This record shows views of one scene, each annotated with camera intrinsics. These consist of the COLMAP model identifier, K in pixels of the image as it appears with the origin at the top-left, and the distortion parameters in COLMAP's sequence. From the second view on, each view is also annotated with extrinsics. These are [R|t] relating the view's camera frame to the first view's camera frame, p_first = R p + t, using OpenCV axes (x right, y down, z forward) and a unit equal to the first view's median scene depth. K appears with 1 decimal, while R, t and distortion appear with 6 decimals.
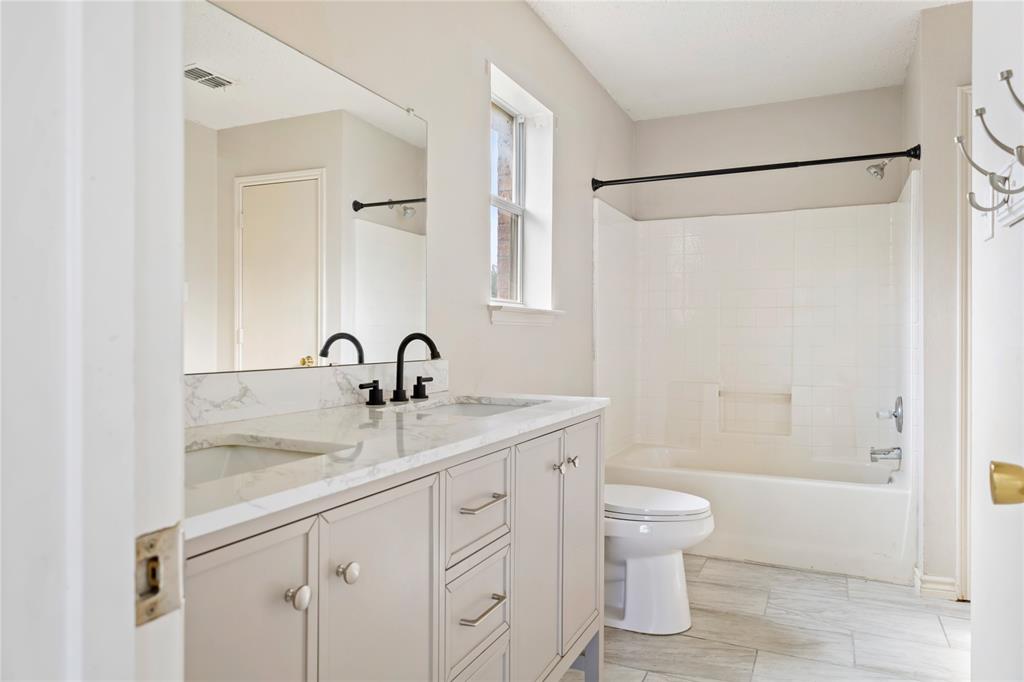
lens RADIAL K [[667.0, 0, 509.9], [0, 667.0, 337.5], [0, 0, 1]] dist [0.005851, 0.000382]
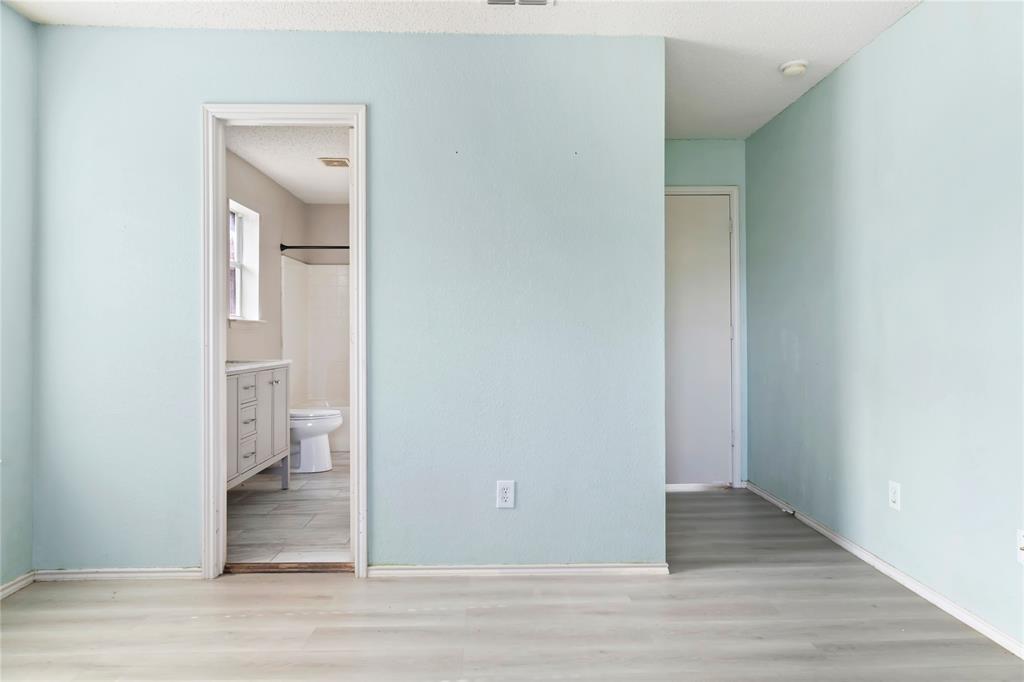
lens RADIAL K [[667.0, 0, 508.5], [0, 667.0, 337.0], [0, 0, 1]] dist [0.005851, 0.000382]
pose [[0.894457, -0.005781, 0.447116, -0.231285], [0.005918, 0.999982, 0.001090, 0.011278], [-0.447114, 0.001671, 0.894476, -1.526009]]
